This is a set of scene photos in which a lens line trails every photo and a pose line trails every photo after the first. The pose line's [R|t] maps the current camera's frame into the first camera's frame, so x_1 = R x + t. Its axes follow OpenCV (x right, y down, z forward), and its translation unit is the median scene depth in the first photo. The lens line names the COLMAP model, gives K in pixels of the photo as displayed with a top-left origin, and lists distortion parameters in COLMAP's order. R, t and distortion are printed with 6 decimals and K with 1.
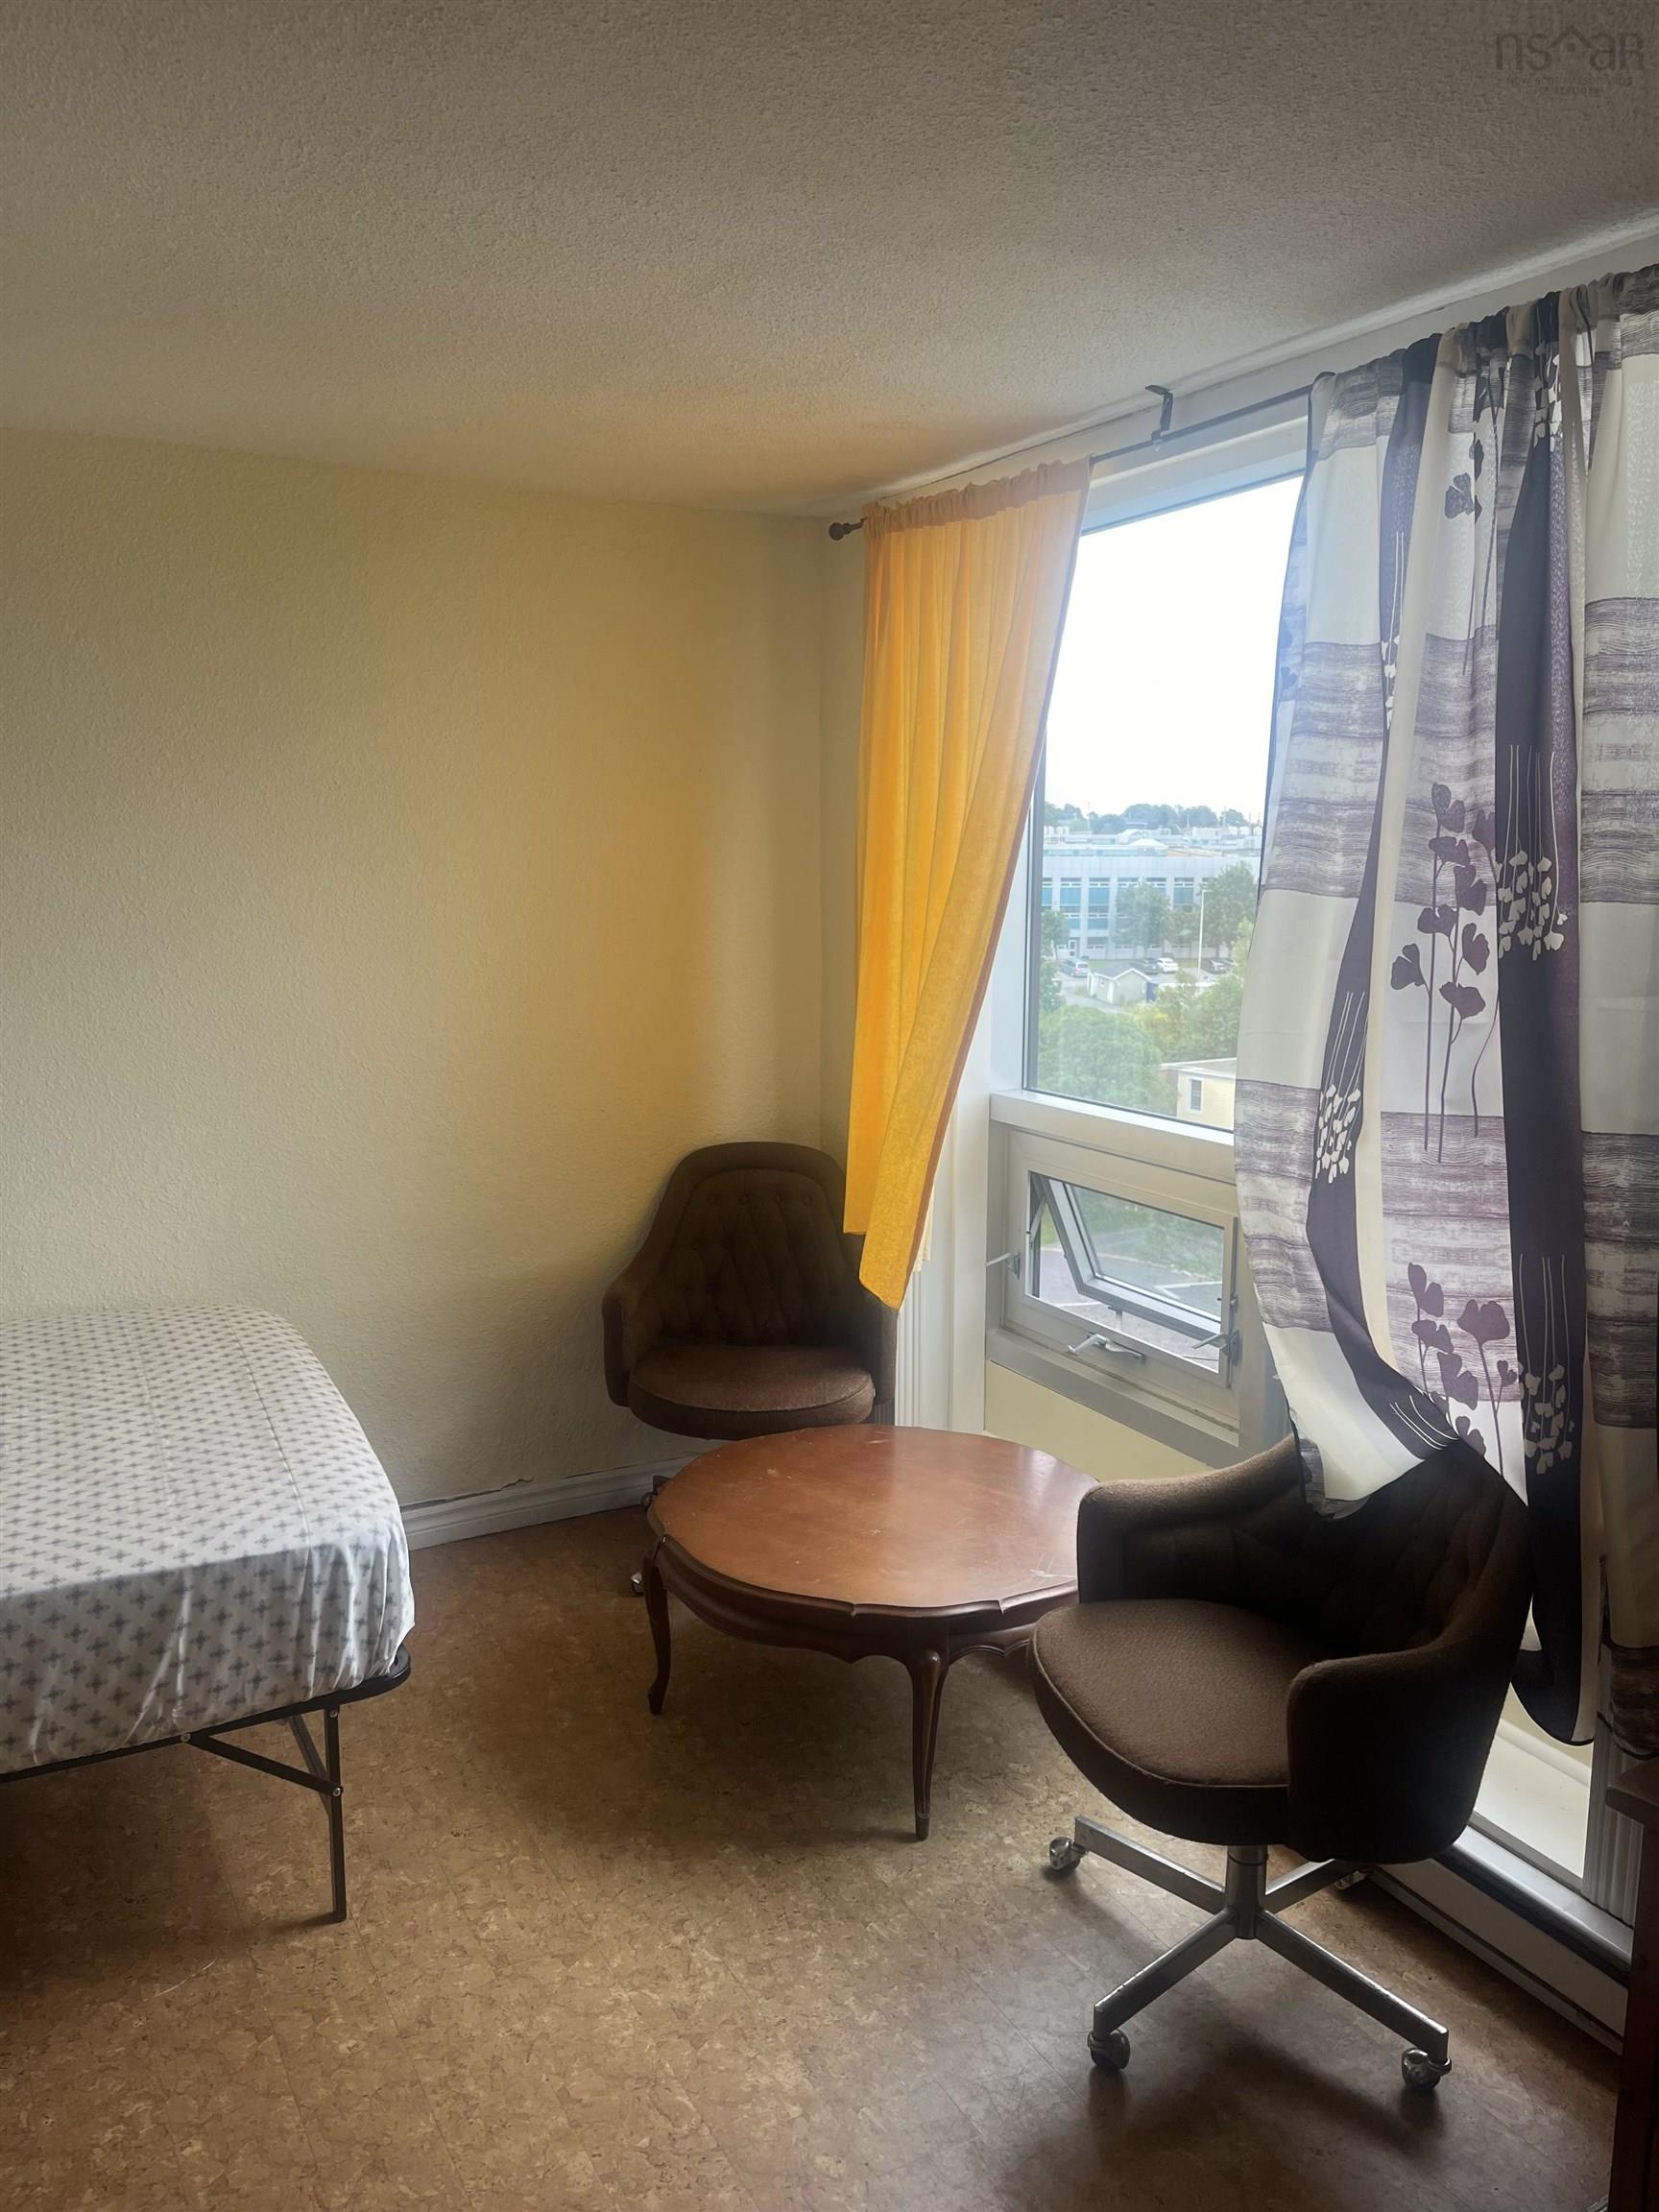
lens RADIAL K [[1672.9, 0, 820.5], [0, 1672.9, 1135.9], [0, 0, 1]] dist [0.067428, -0.100371]
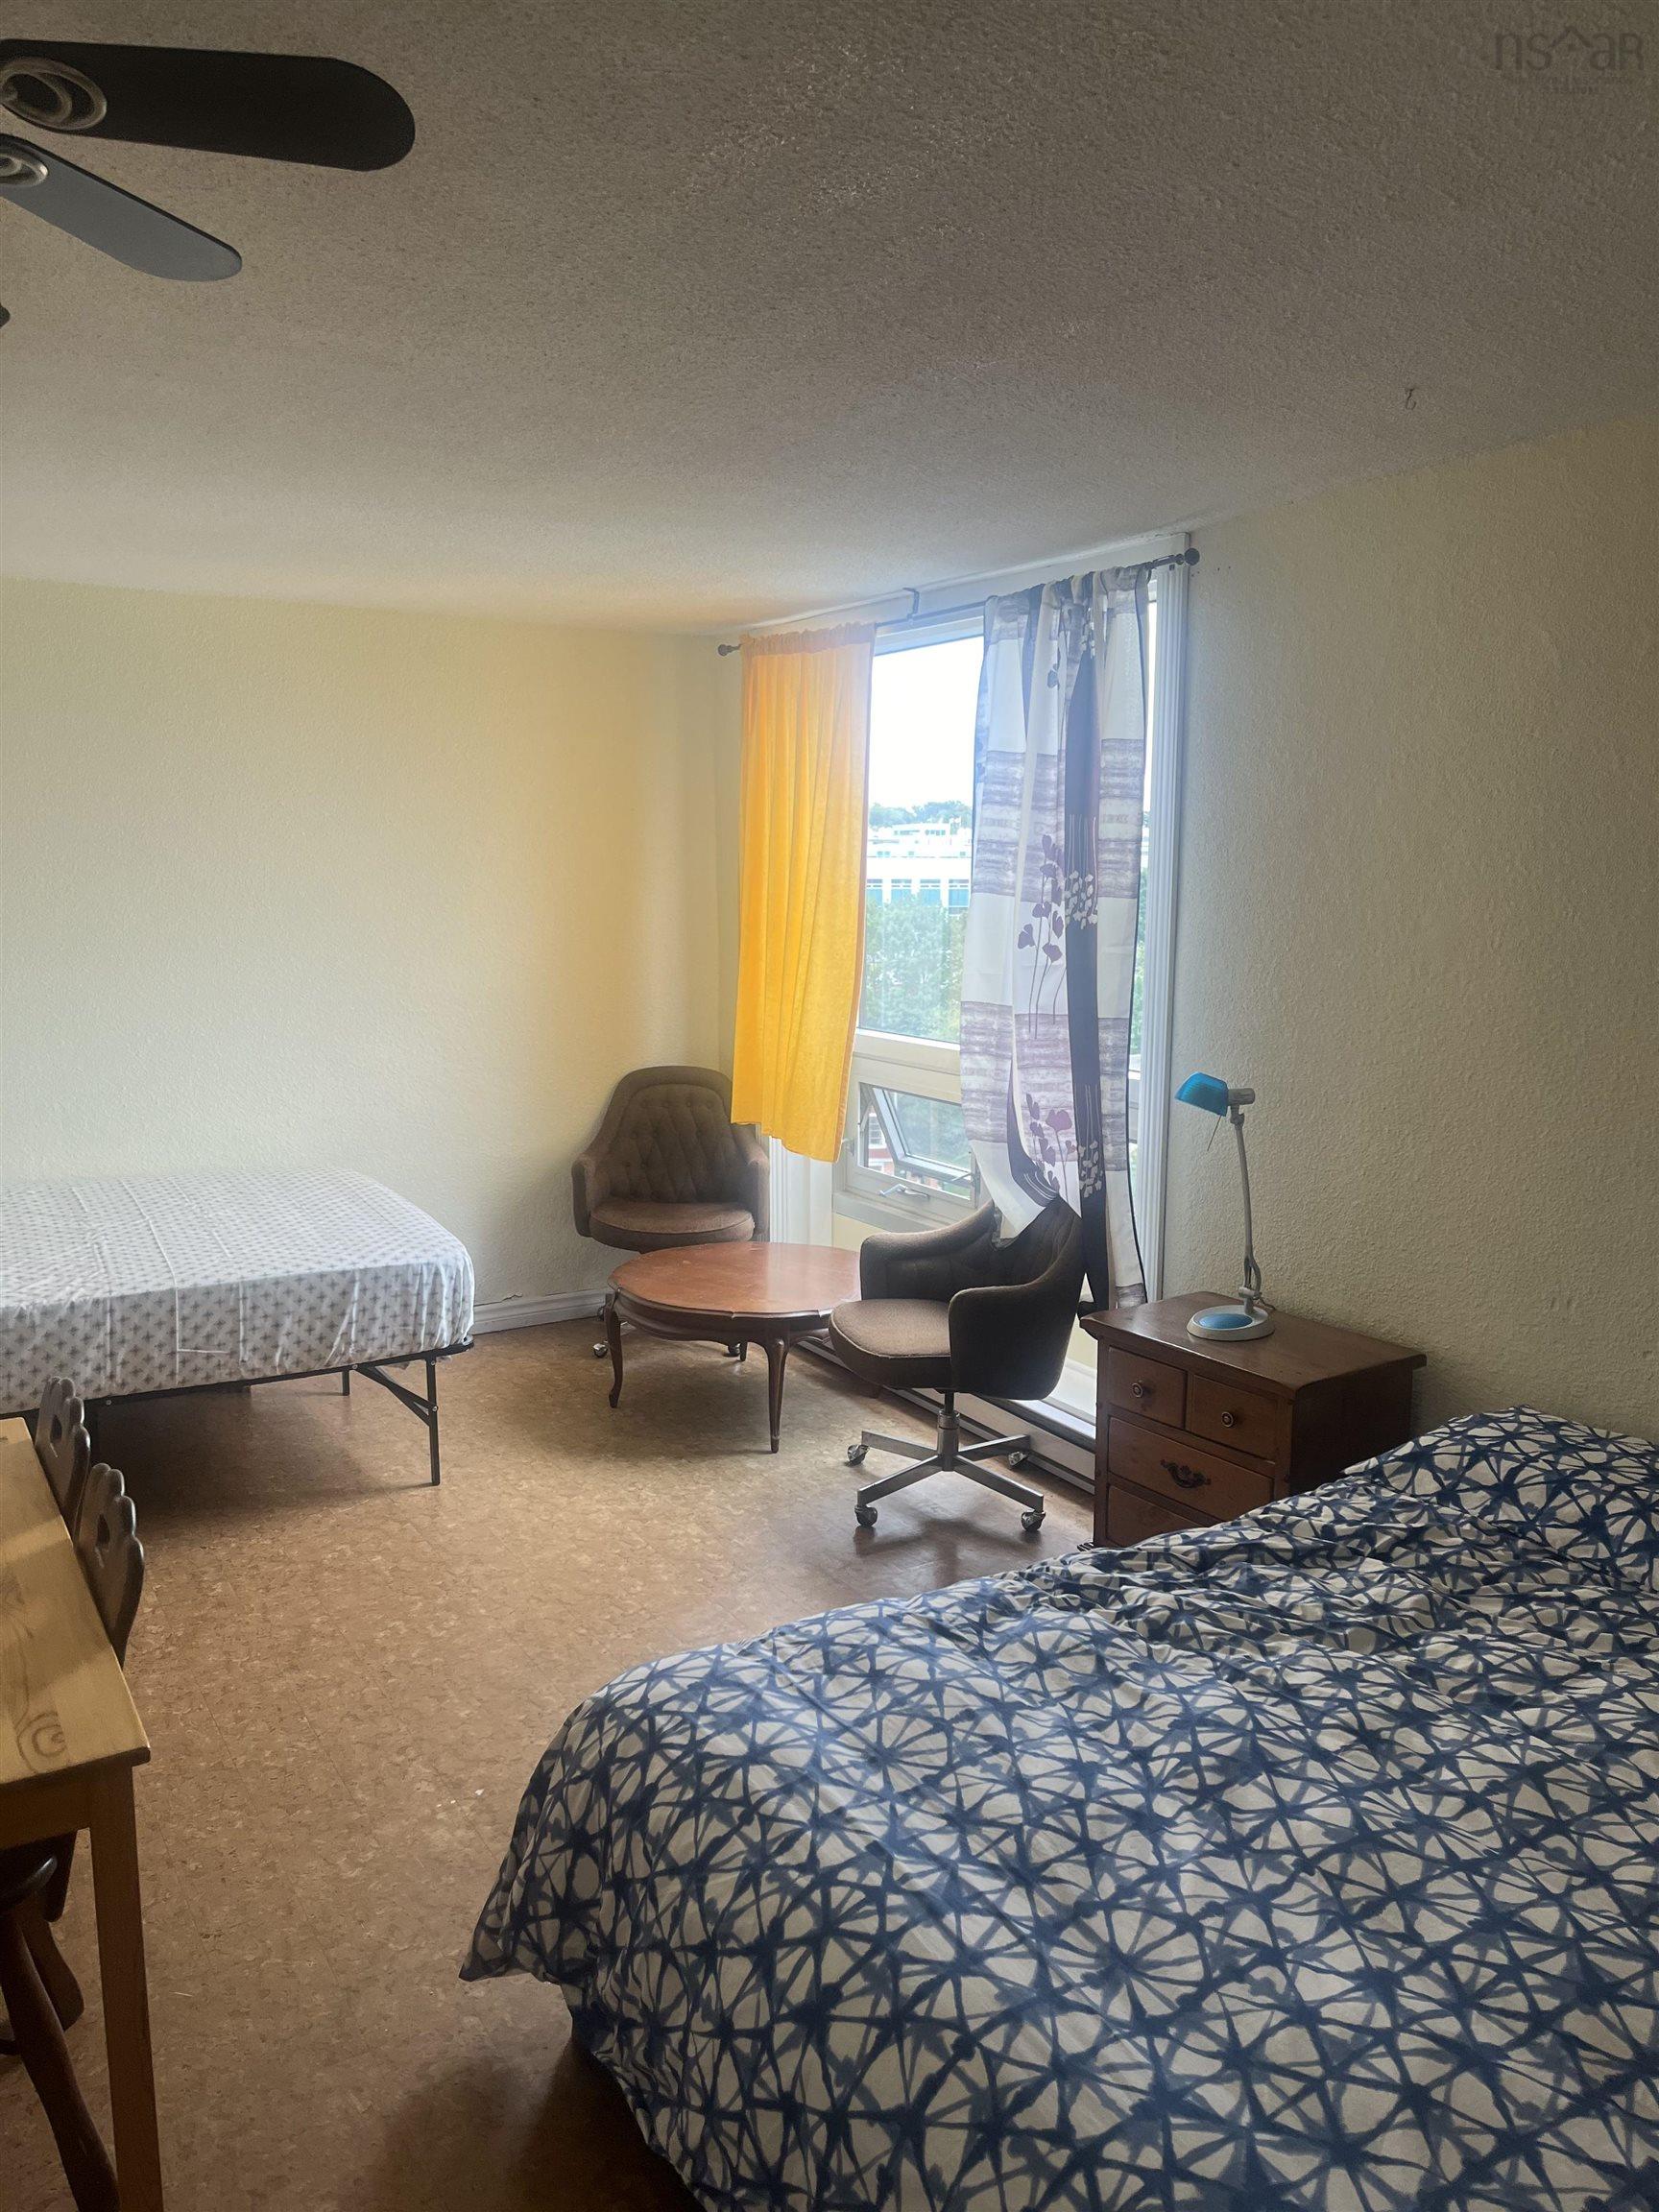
lens RADIAL K [[1672.9, 0, 850.6], [0, 1672.9, 1122.9], [0, 0, 1]] dist [0.067428, -0.100371]
pose [[0.997968, -0.014192, 0.062111, 0.040715], [0.014765, 0.999853, -0.008774, 0.114366], [-0.061977, 0.009673, 0.998031, -0.780263]]
